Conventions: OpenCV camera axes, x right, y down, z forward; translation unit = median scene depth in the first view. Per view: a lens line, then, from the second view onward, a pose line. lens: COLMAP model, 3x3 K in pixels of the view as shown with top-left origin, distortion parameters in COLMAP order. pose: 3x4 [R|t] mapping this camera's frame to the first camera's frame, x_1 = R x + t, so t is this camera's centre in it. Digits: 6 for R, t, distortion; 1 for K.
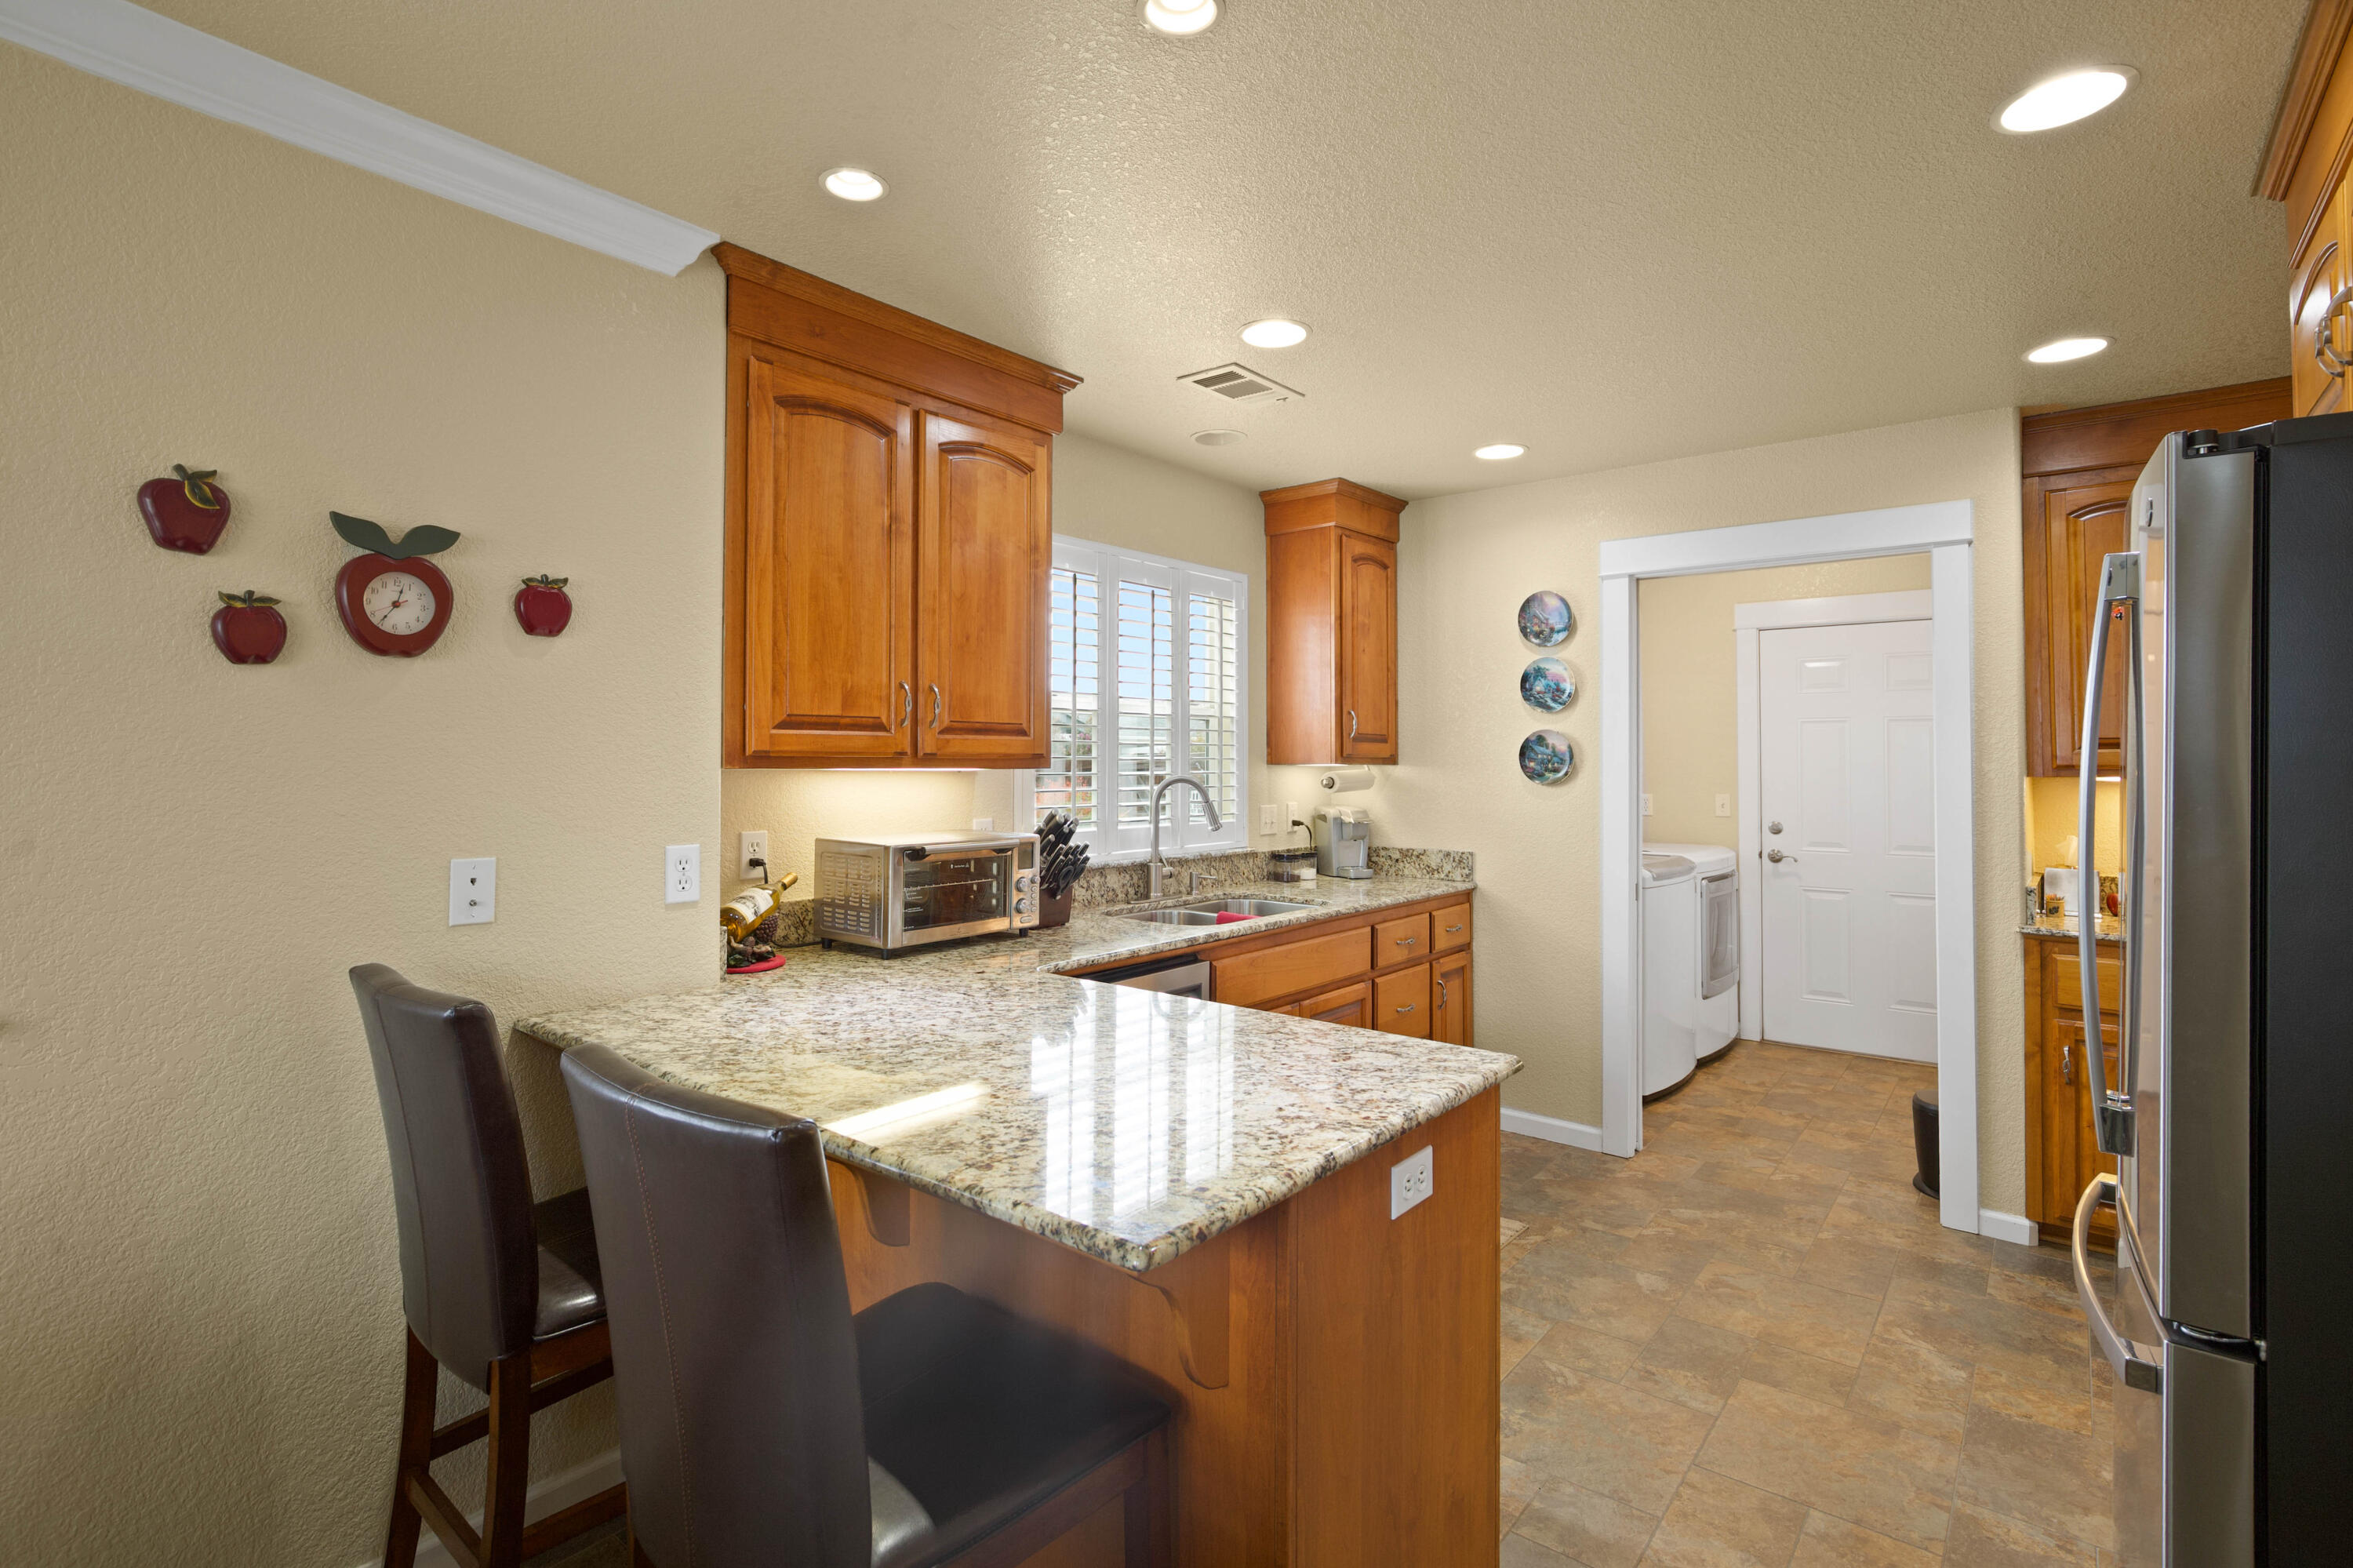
lens RADIAL K [[1123.0, 0, 1161.8], [0, 1123.0, 745.2], [0, 0, 1]] dist [-0.001906, 0.000231]
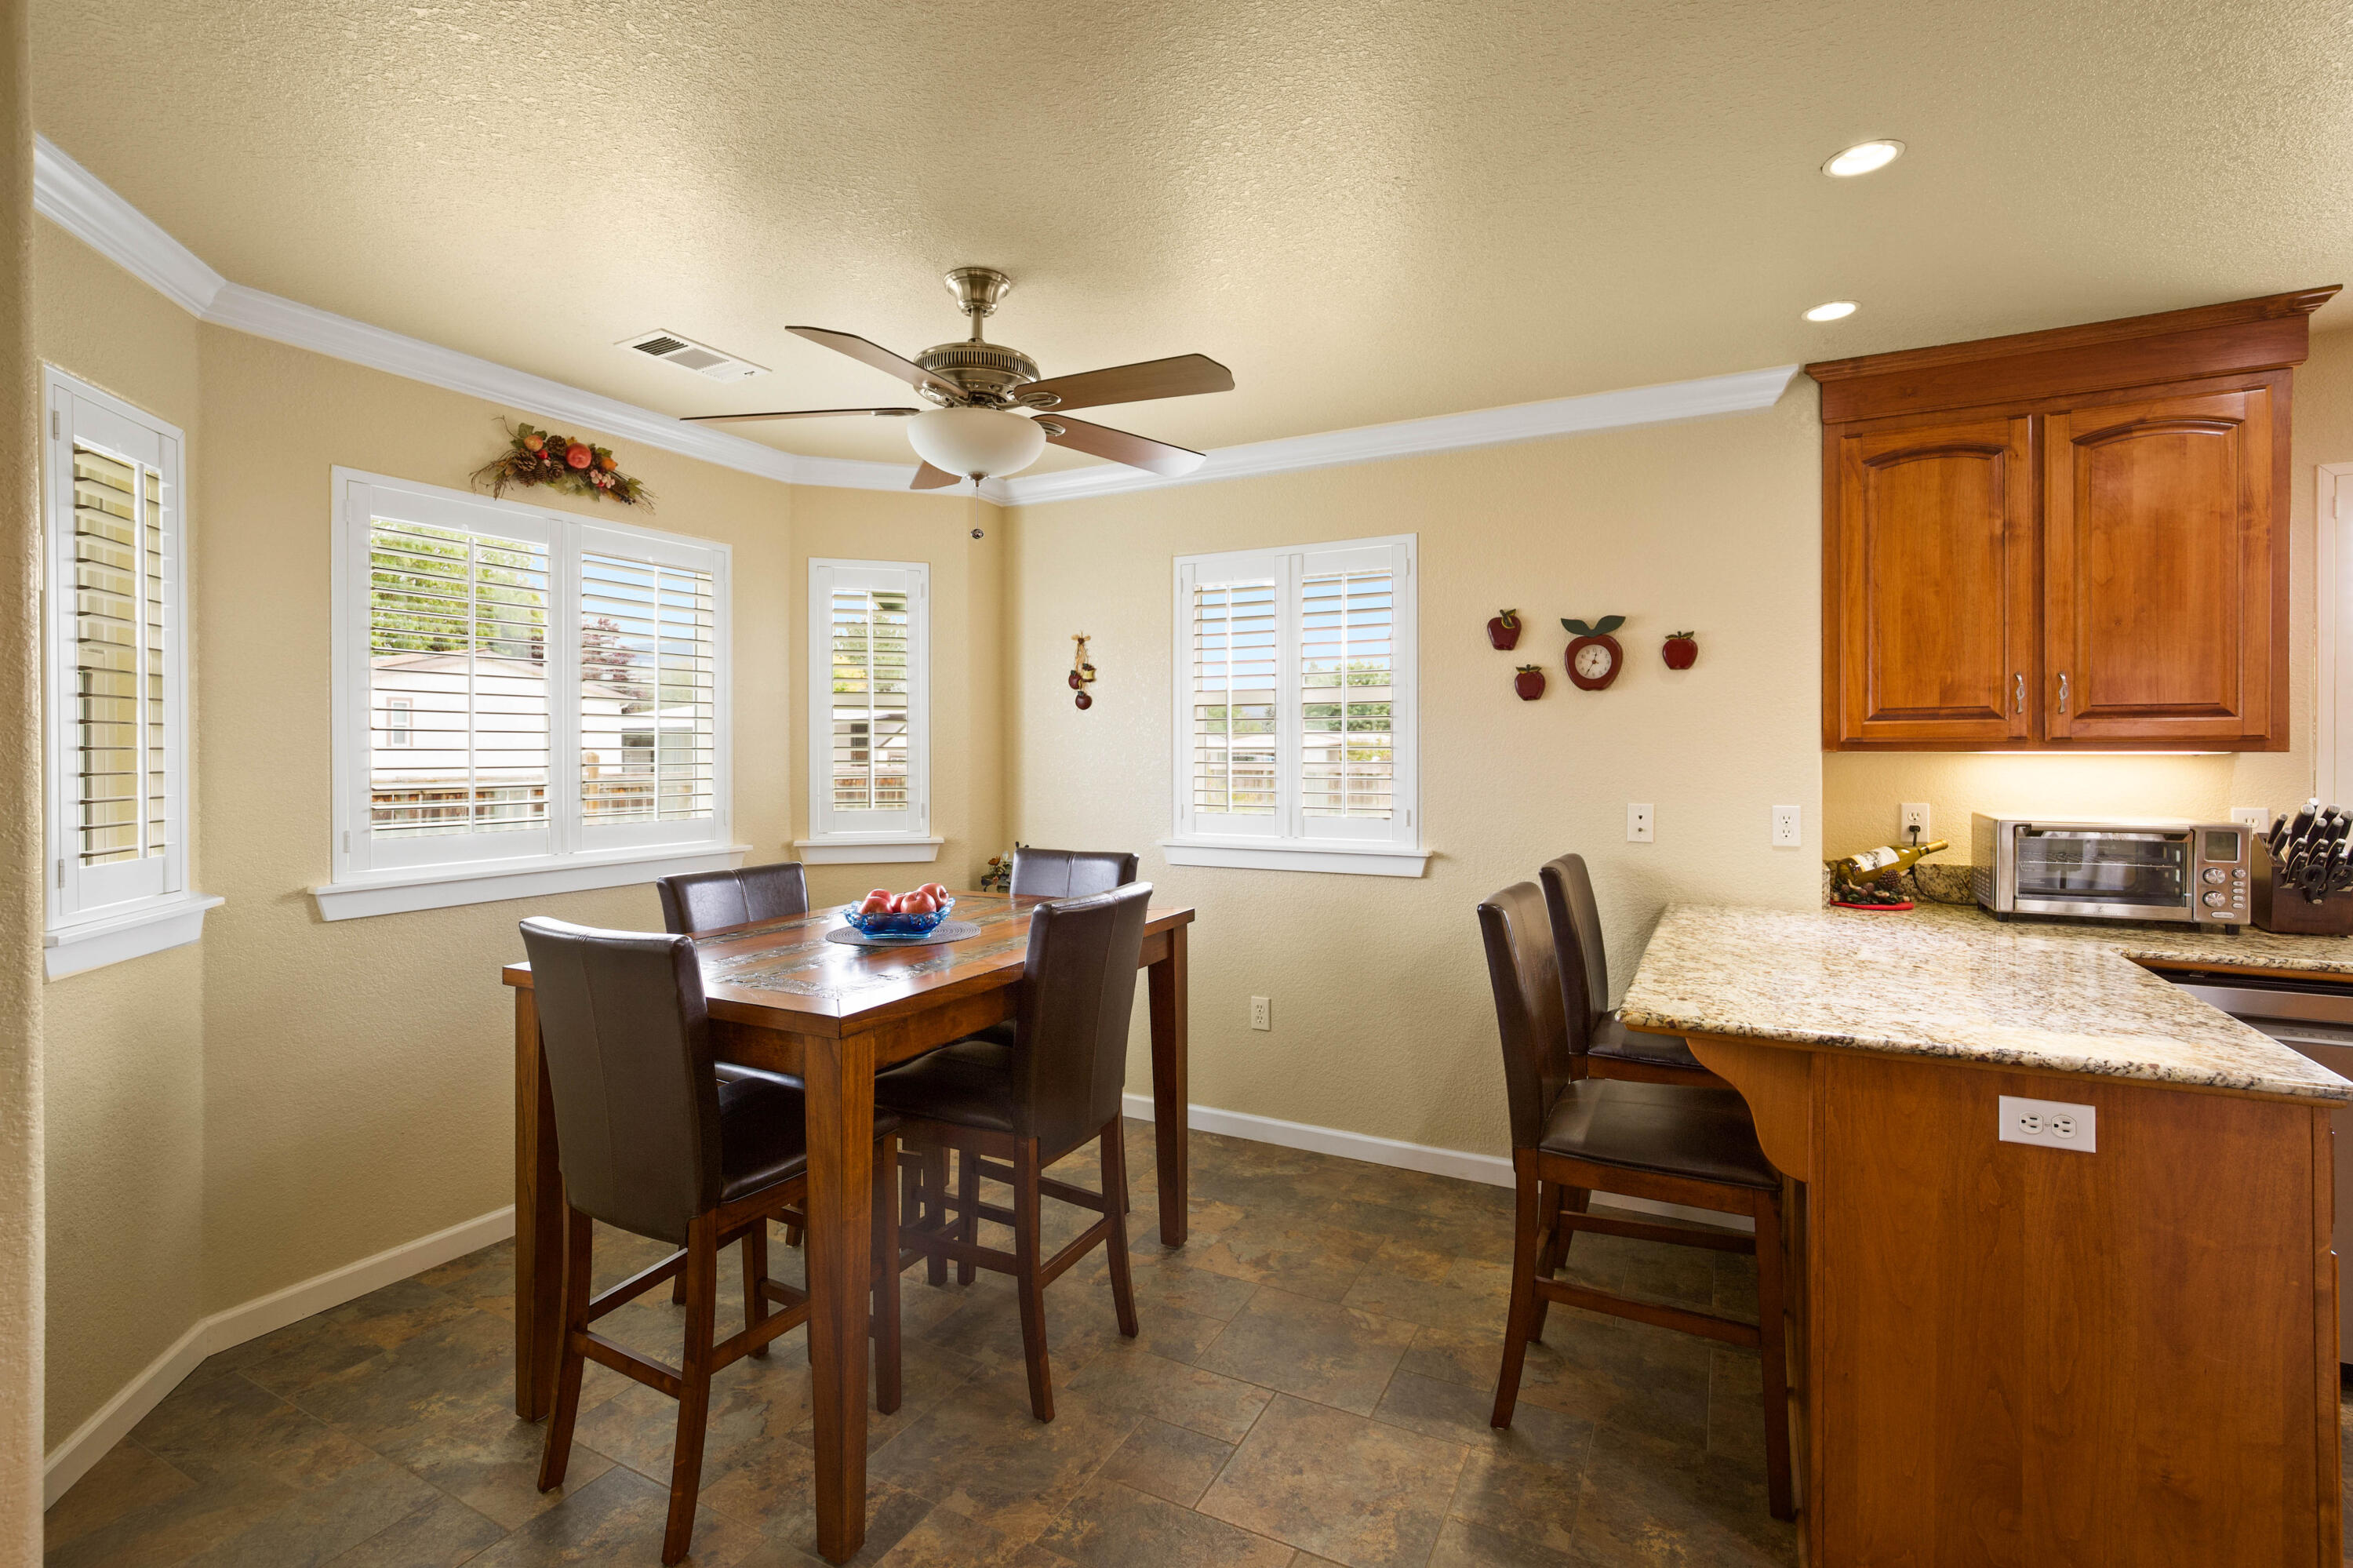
lens RADIAL K [[1064.6, 0, 1174.6], [0, 1064.6, 754.1], [0, 0, 1]] dist [-0.000617, 0.000433]
pose [[0.210625, 0.000562, -0.977567, 0.599533], [0.018876, 0.999811, 0.004642, 0.002732], [0.977385, -0.019430, 0.210574, -0.027368]]
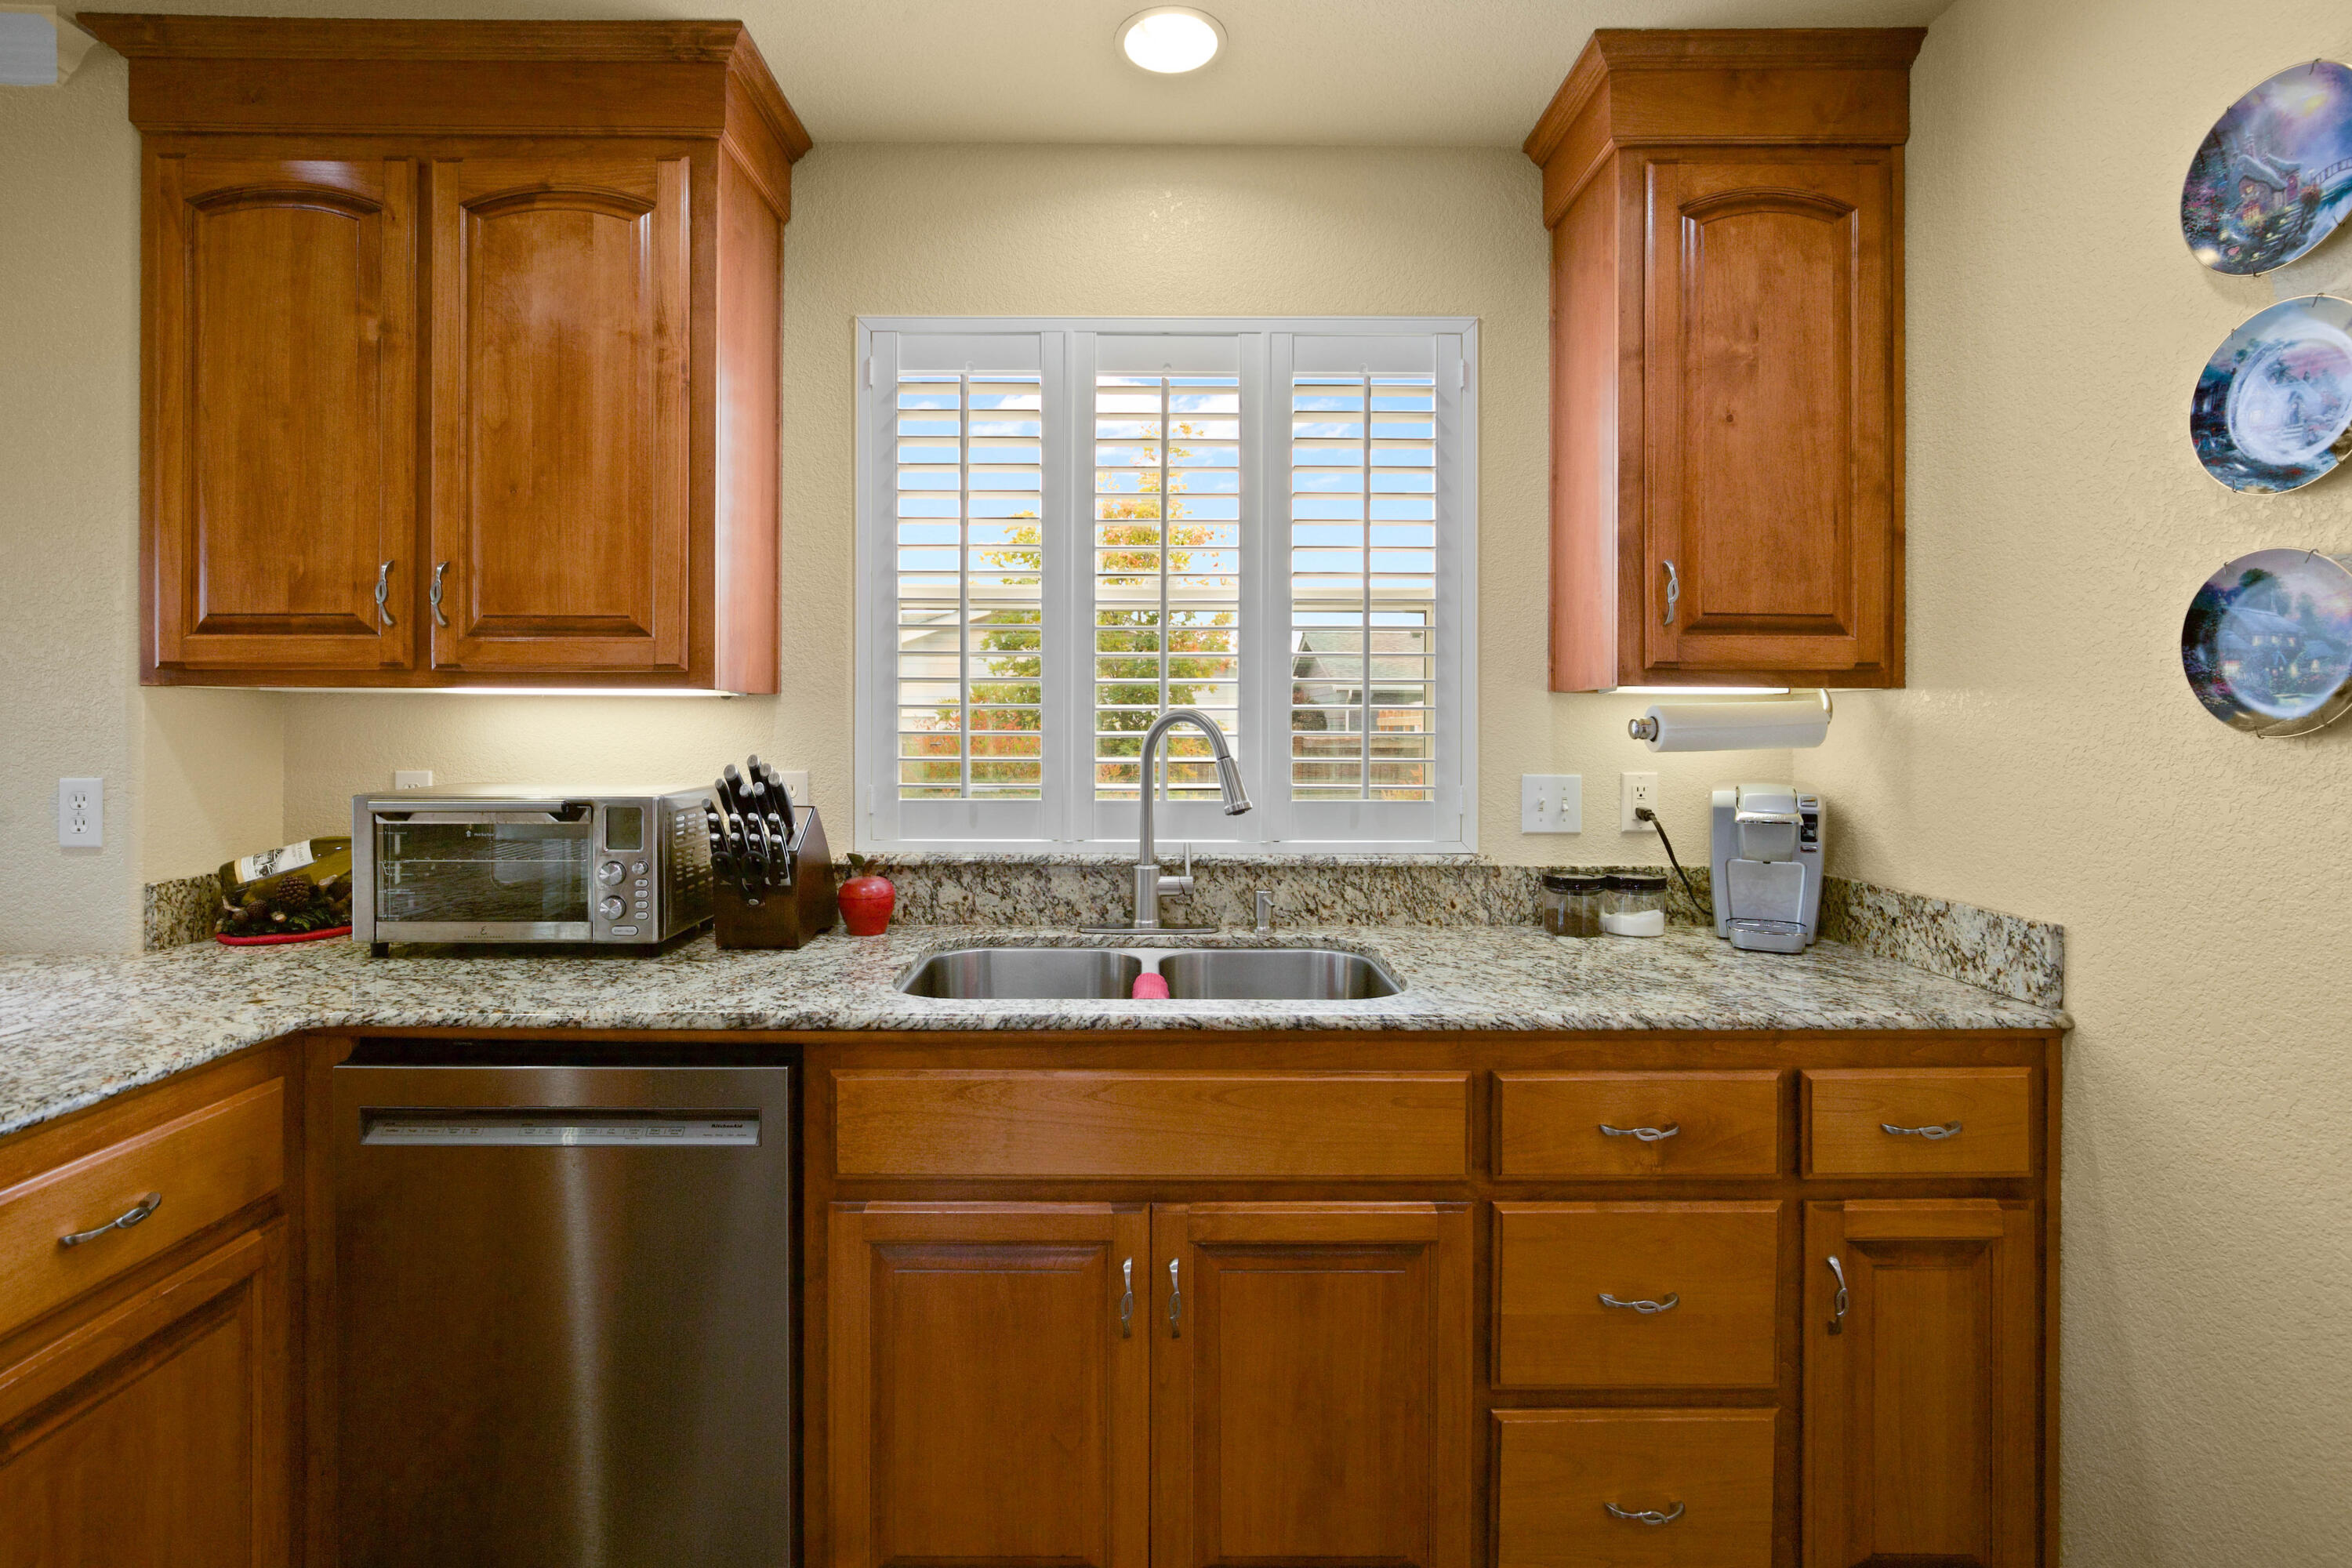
lens RADIAL K [[1111.6, 0, 1110.7], [0, 1111.6, 721.6], [0, 0, 1]] dist [-0.004404, 0.000492]
pose [[0.641699, -0.000571, -0.766956, 0.566270], [0.009532, 0.999928, 0.007231, 0.040829], [0.766897, -0.011951, 0.641658, 0.879929]]
